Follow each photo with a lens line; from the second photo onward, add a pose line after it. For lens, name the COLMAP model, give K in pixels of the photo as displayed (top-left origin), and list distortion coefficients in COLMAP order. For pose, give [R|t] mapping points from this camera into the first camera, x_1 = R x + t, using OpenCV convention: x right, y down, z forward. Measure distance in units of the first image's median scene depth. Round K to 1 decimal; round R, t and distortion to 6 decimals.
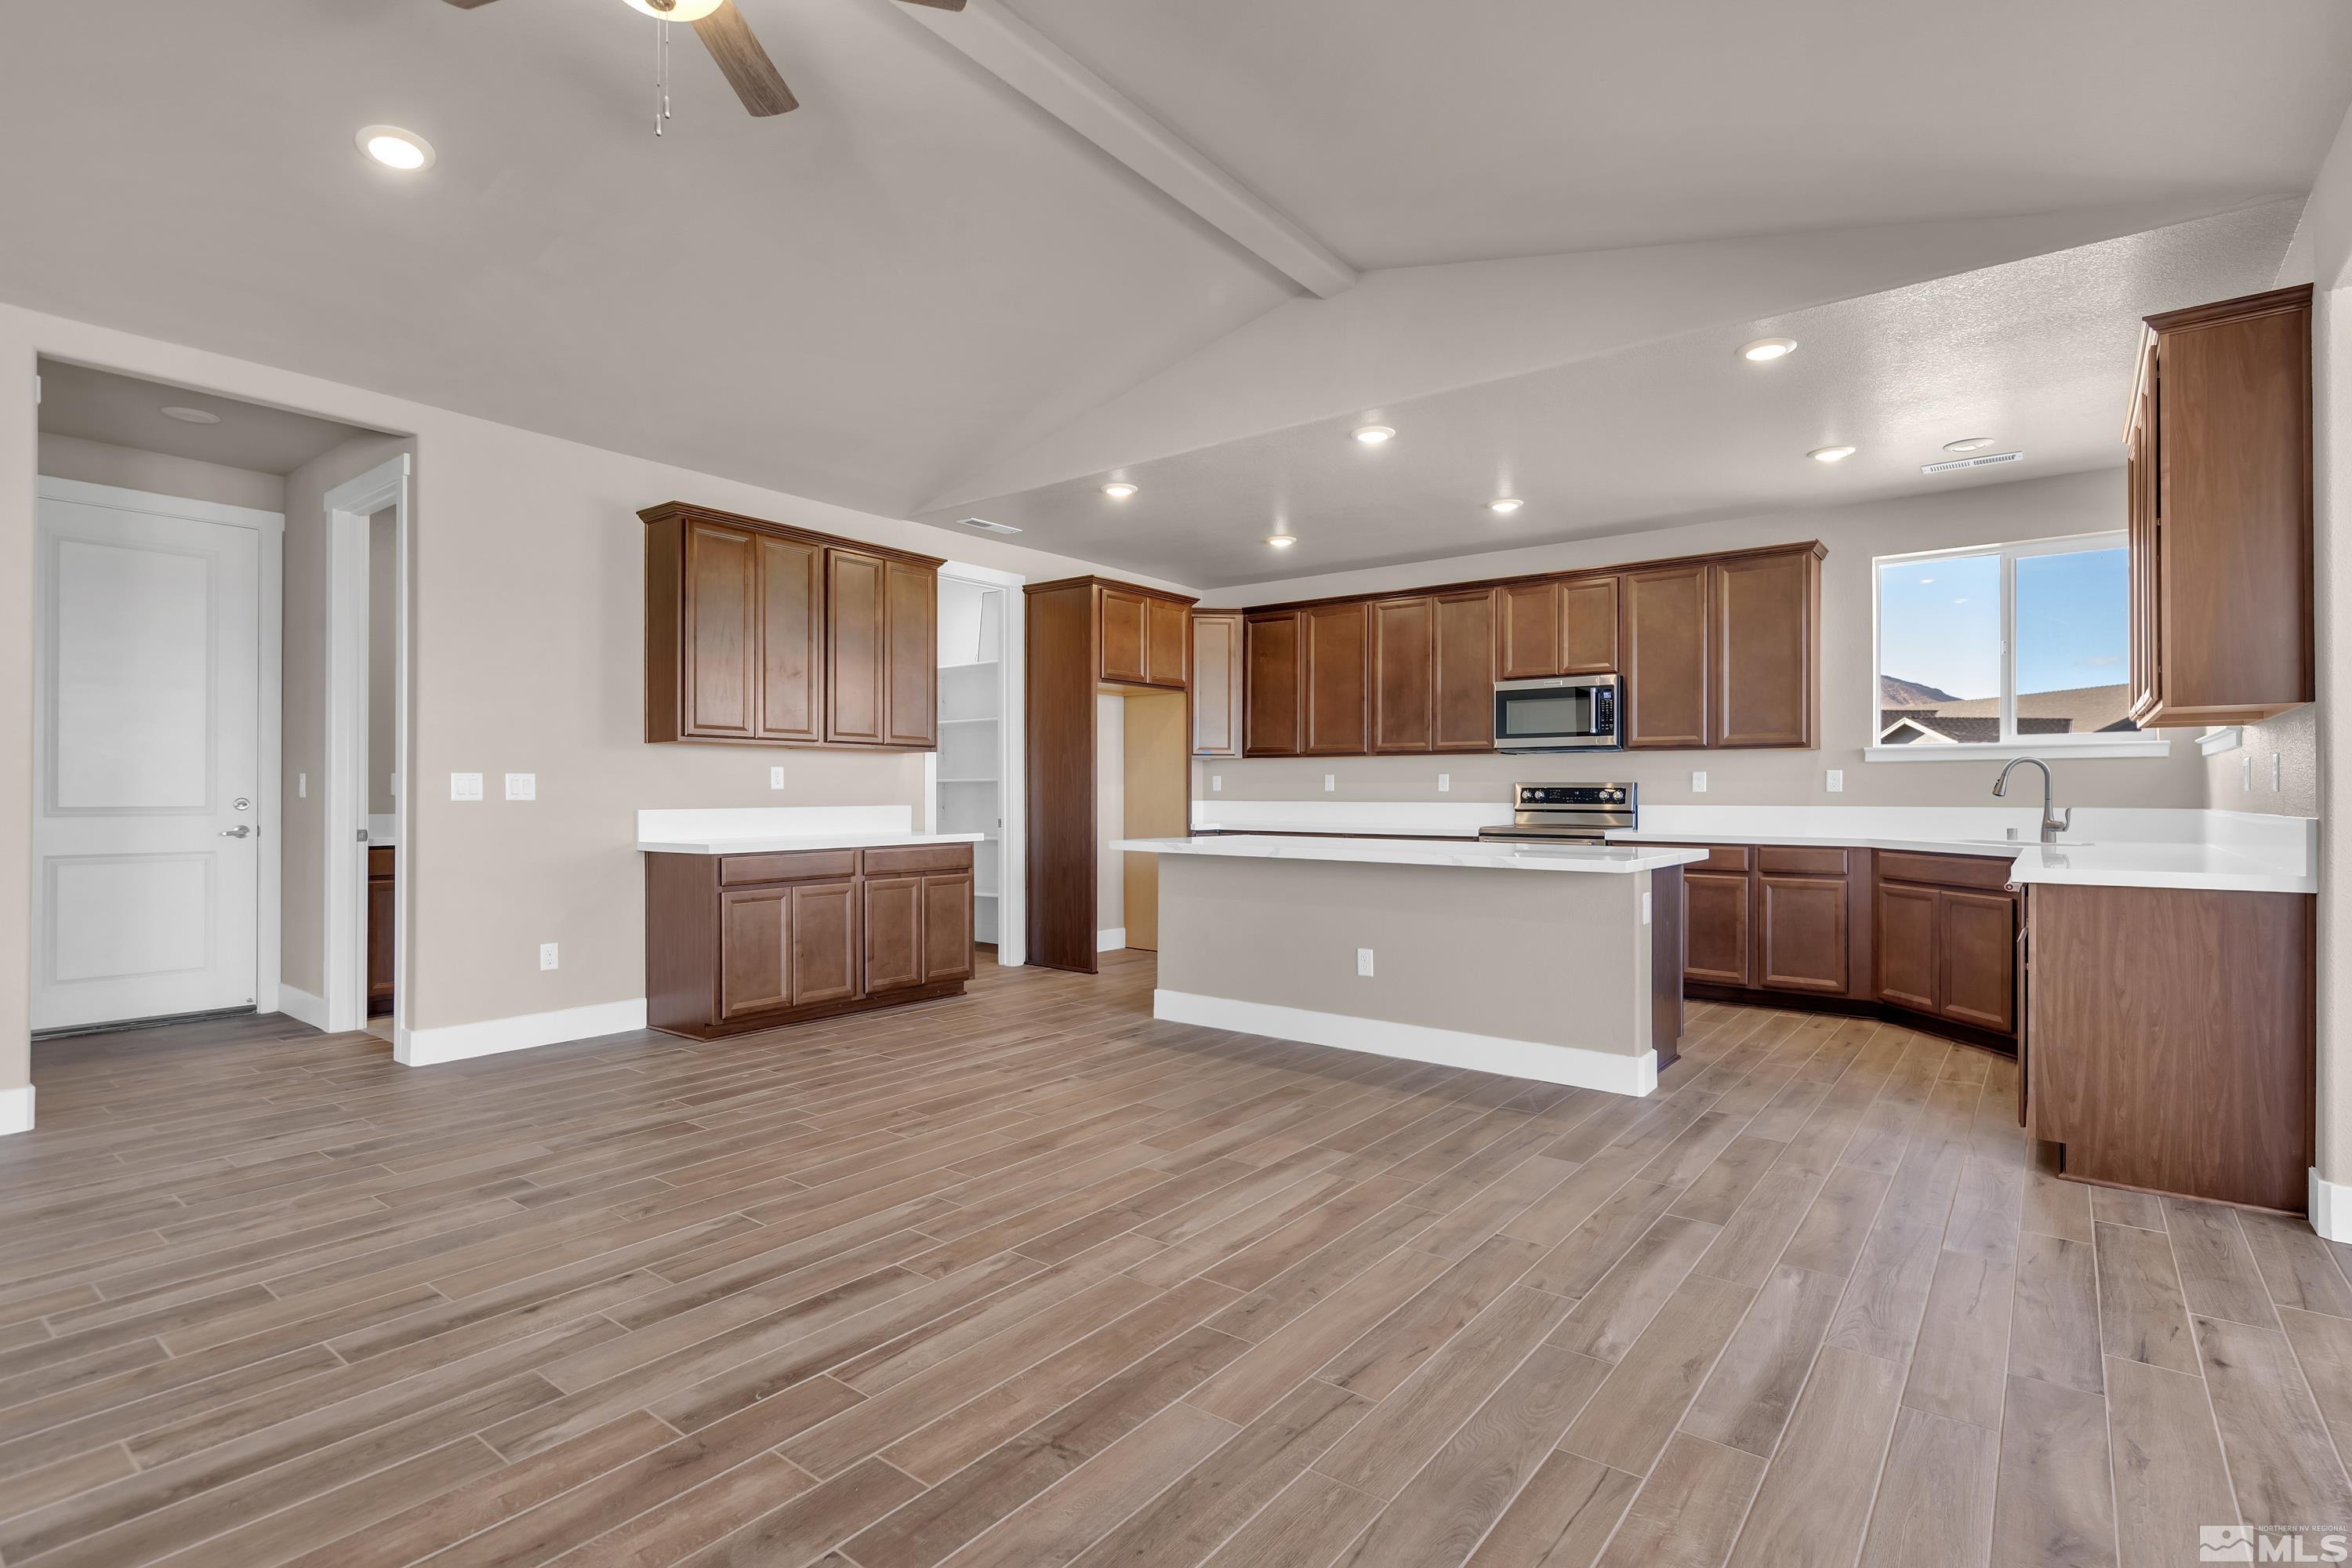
lens RADIAL K [[1105.4, 0, 1167.7], [0, 1105.4, 788.2], [0, 0, 1]] dist [0.007983, 0.000298]
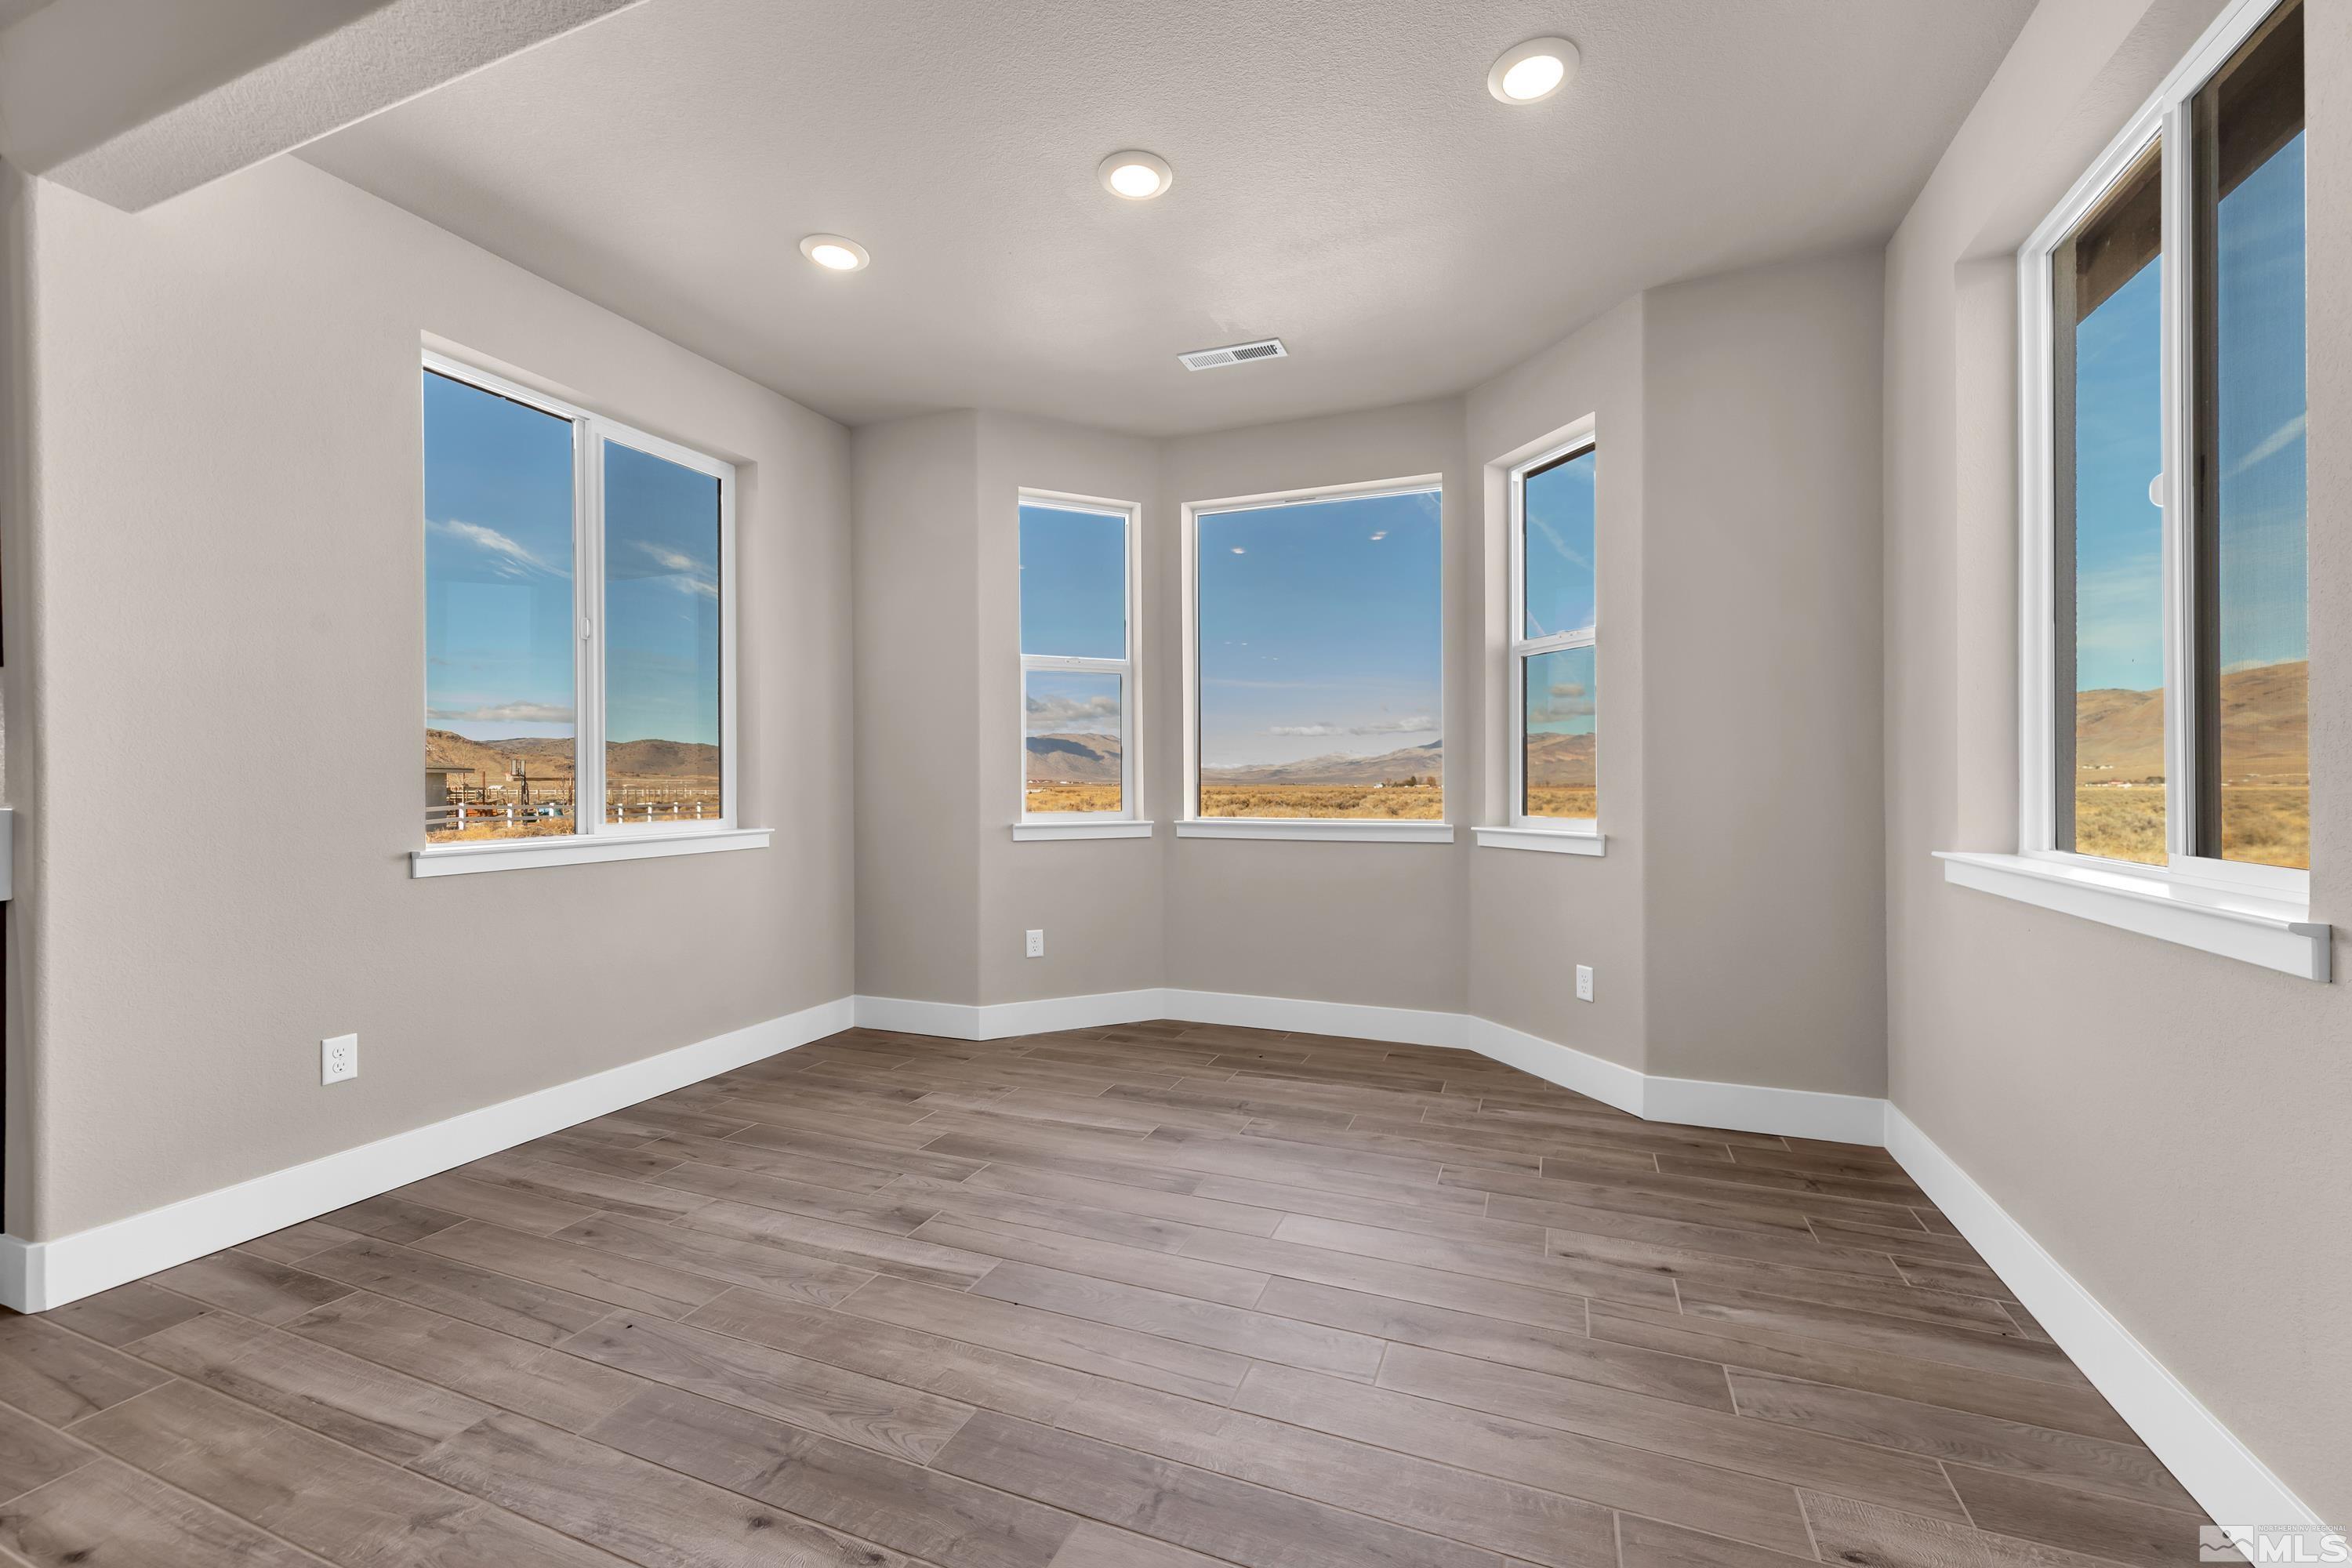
lens RADIAL K [[930.8, 0, 1218.5], [0, 930.8, 778.4], [0, 0, 1]] dist [0.002712, -0.000735]
pose [[-0.303895, 0.002147, 0.952703, 0.049111], [-0.000573, 0.999997, -0.002436, 0.003118], [-0.952705, -0.001286, -0.303893, 0.171928]]
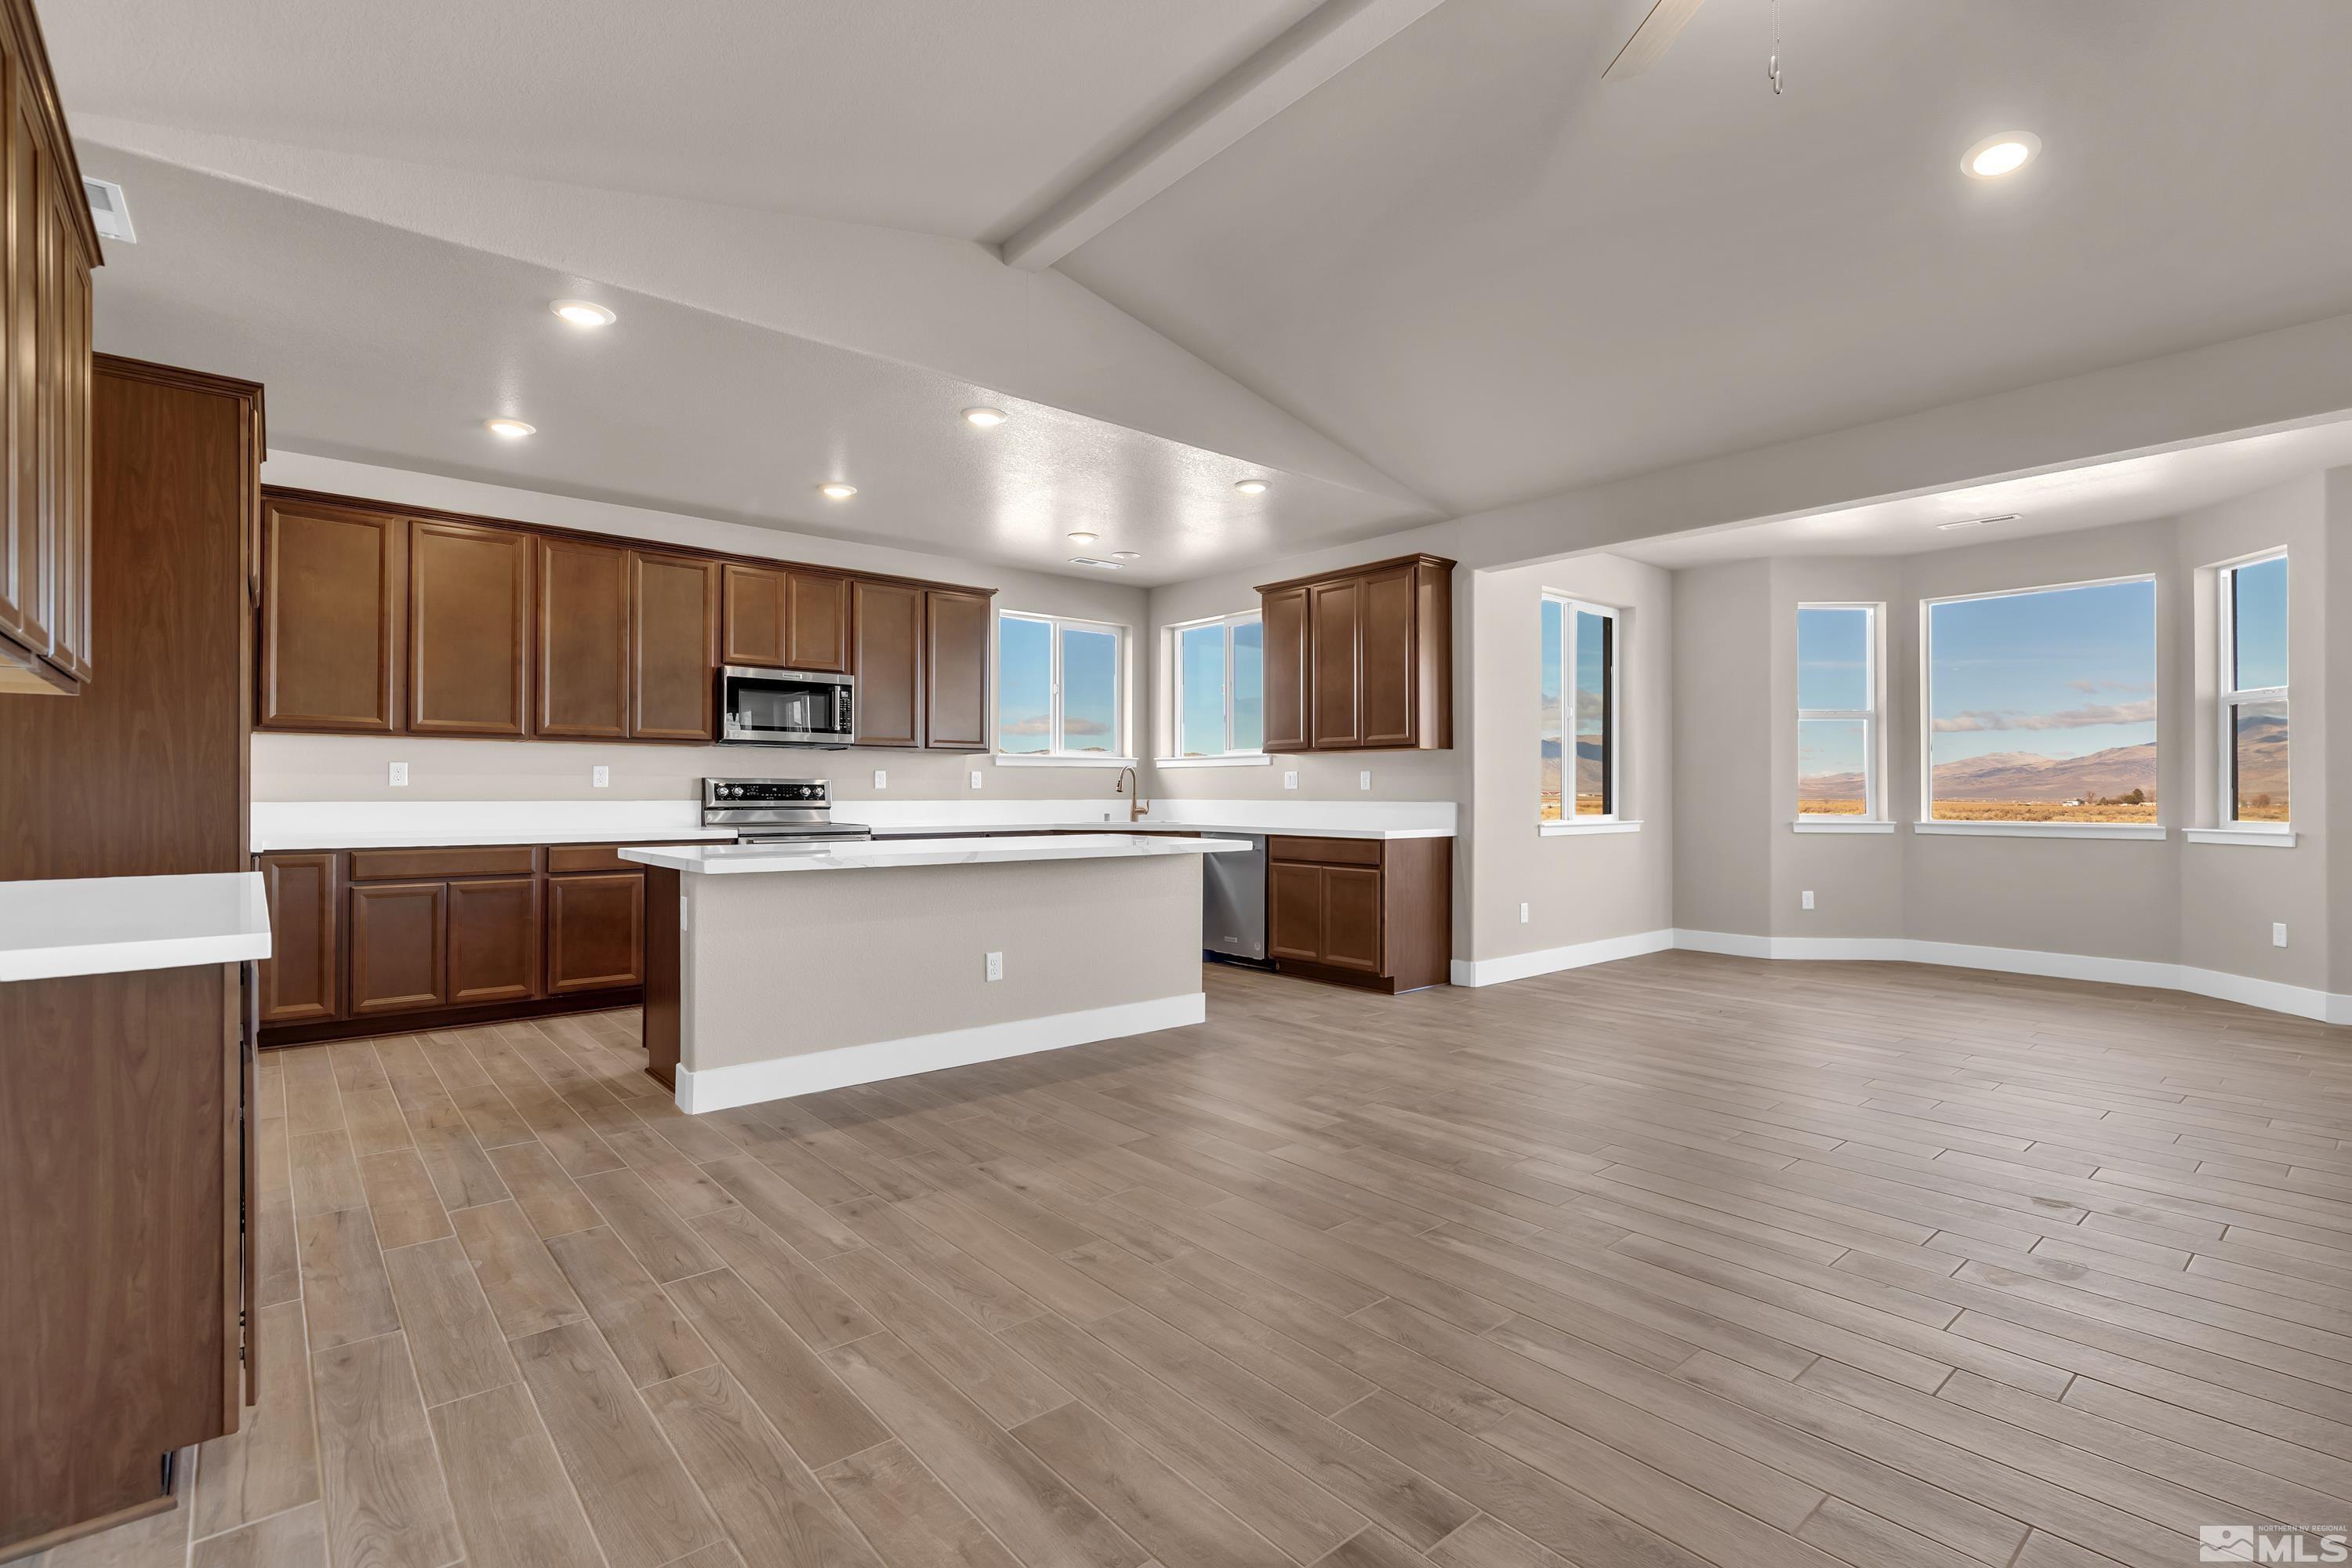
lens RADIAL K [[1105.4, 0, 1212.1], [0, 1105.4, 782.4], [0, 0, 1]] dist [0.007983, 0.000298]
pose [[0.178691, 0.008120, 0.983872, -0.597084], [-0.005163, 0.999960, -0.007315, 0.003735], [-0.983892, -0.003773, 0.178725, 0.528763]]
